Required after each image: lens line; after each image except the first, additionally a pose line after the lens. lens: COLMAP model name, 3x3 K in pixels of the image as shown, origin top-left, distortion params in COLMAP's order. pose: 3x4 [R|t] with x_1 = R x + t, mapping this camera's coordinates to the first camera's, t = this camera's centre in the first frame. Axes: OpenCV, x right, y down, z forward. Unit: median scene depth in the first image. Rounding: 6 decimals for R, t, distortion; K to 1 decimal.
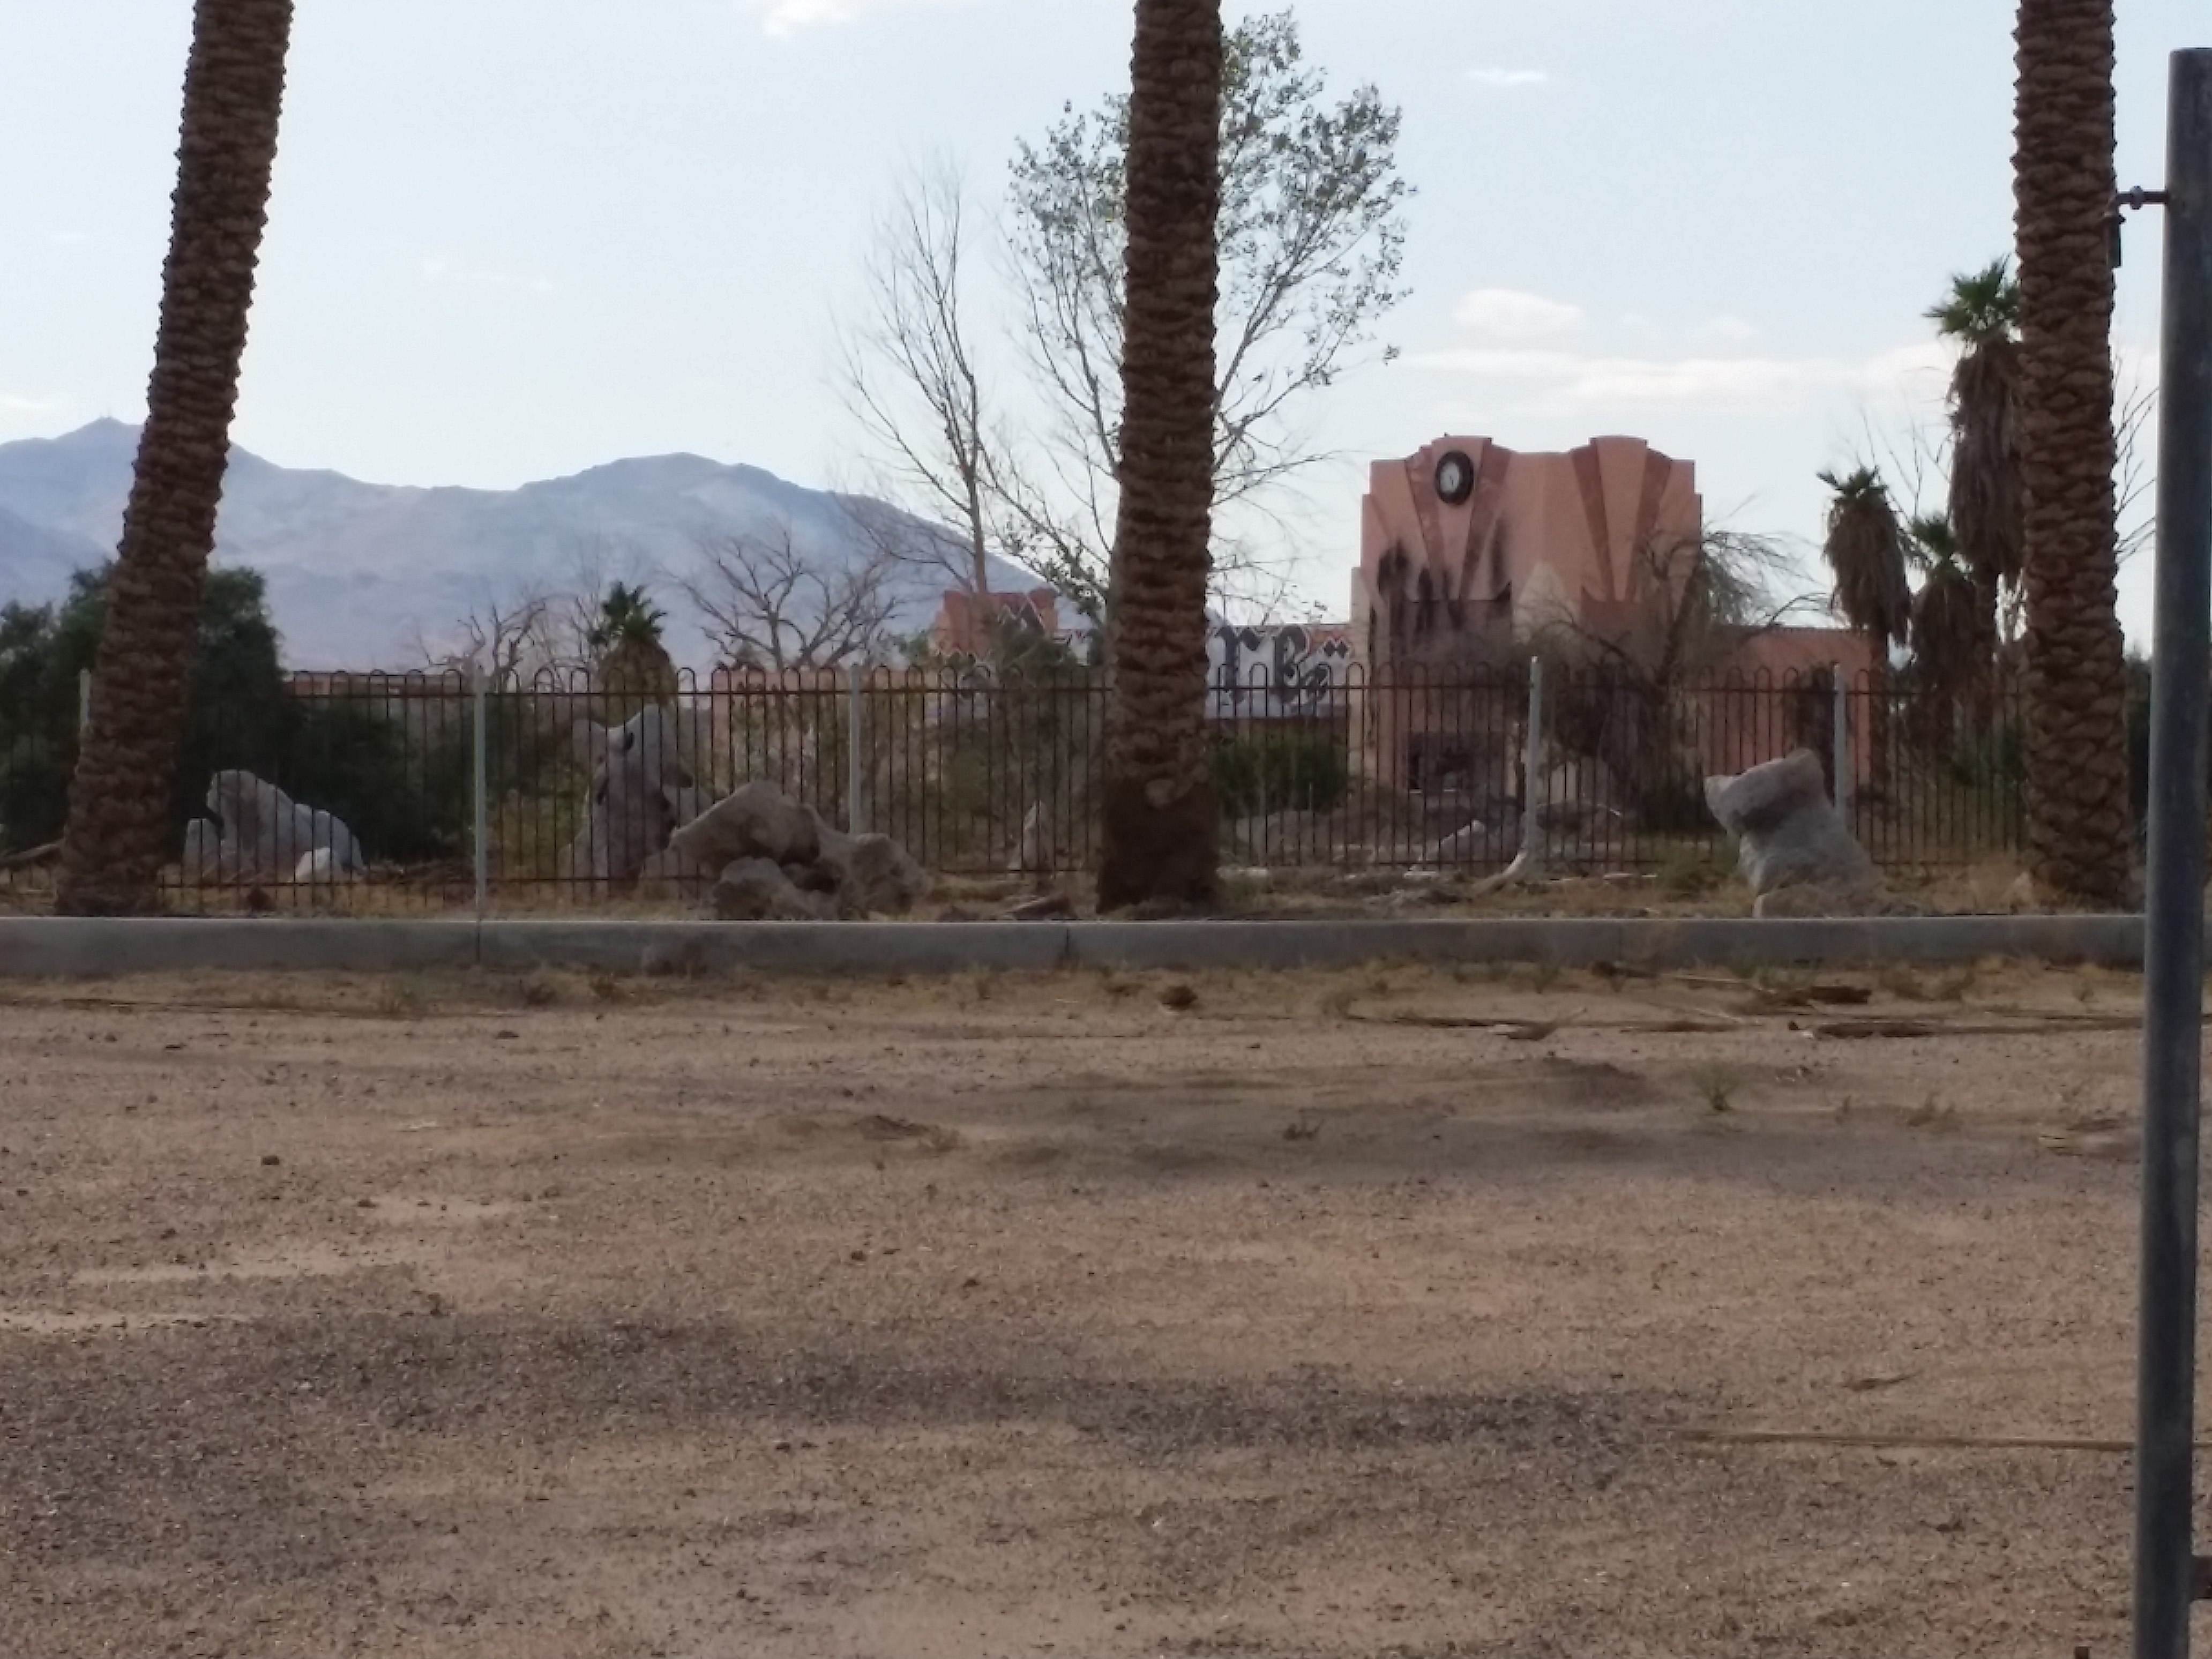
lens RADIAL K [[3785.5, 0, 1082.2], [0, 3785.5, 833.4], [0, 0, 1]] dist [0.041470, 0.000000]
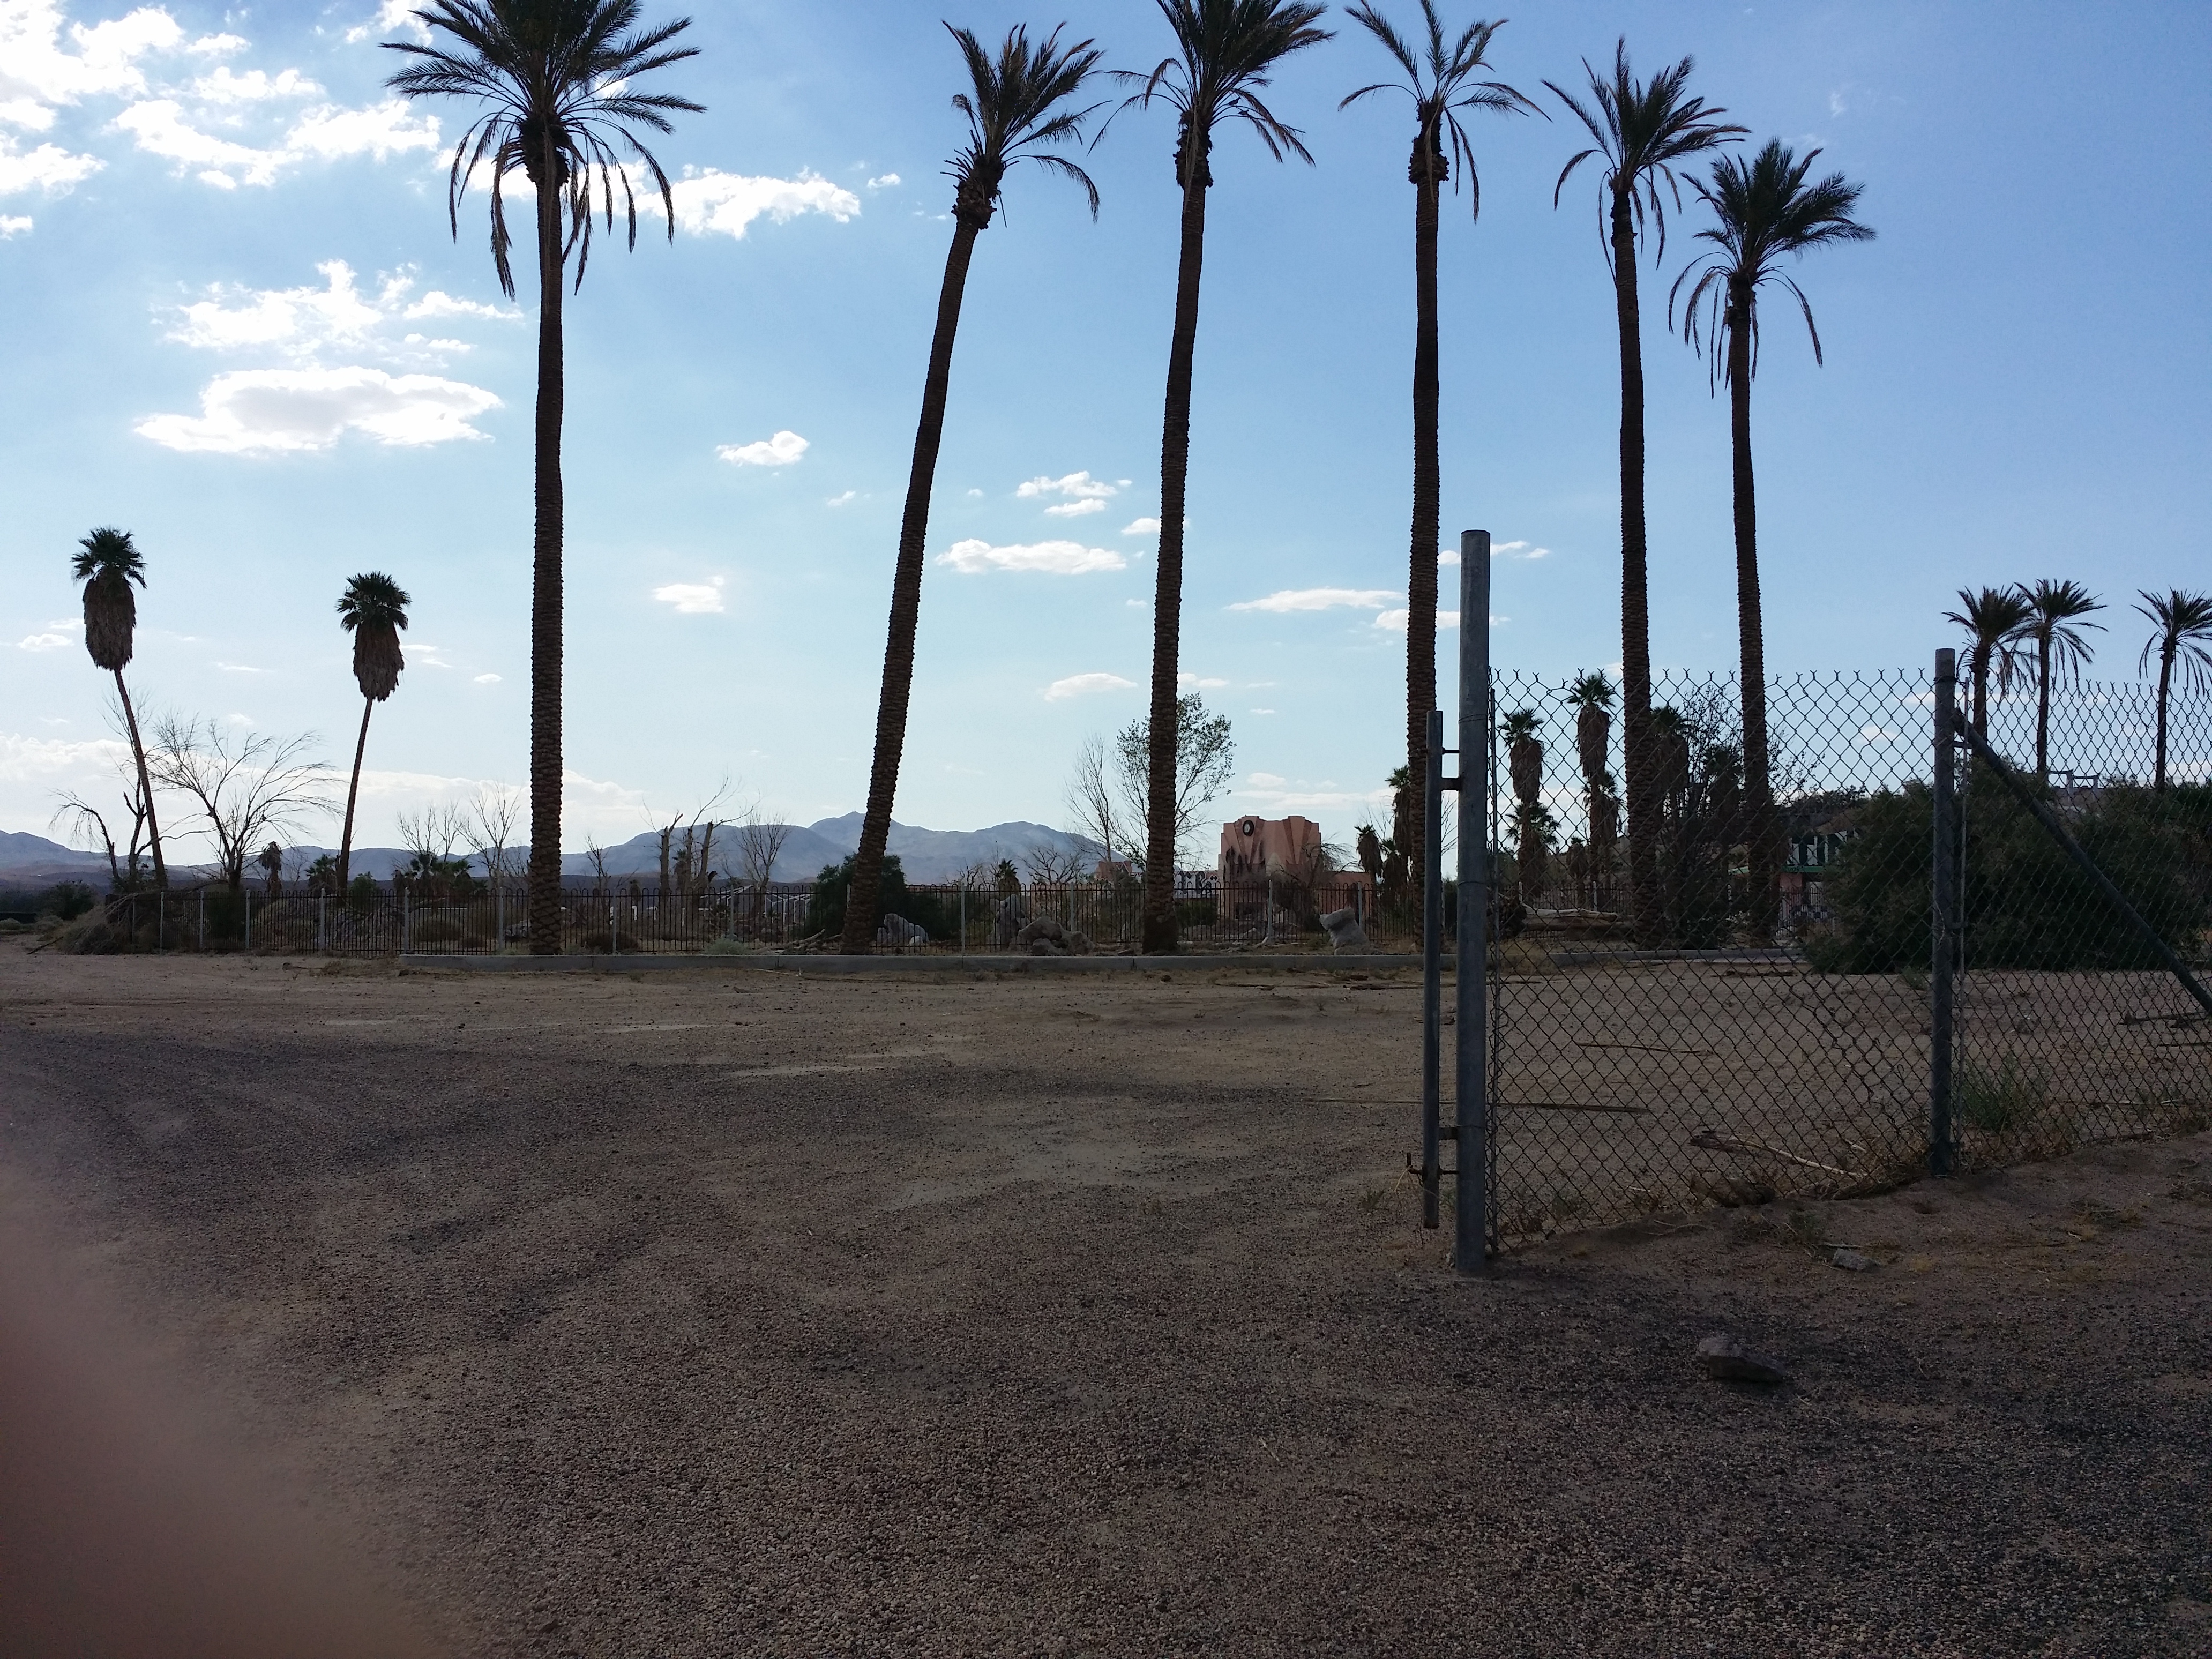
lens RADIAL K [[3785.5, 0, 1107.3], [0, 3785.5, 833.5], [0, 0, 1]] dist [0.041470, 0.000000]
pose [[0.996533, -0.001466, -0.083182, 0.257367], [-0.007831, 0.993752, -0.111338, 0.293819], [0.082826, 0.111604, 0.990295, -2.401989]]
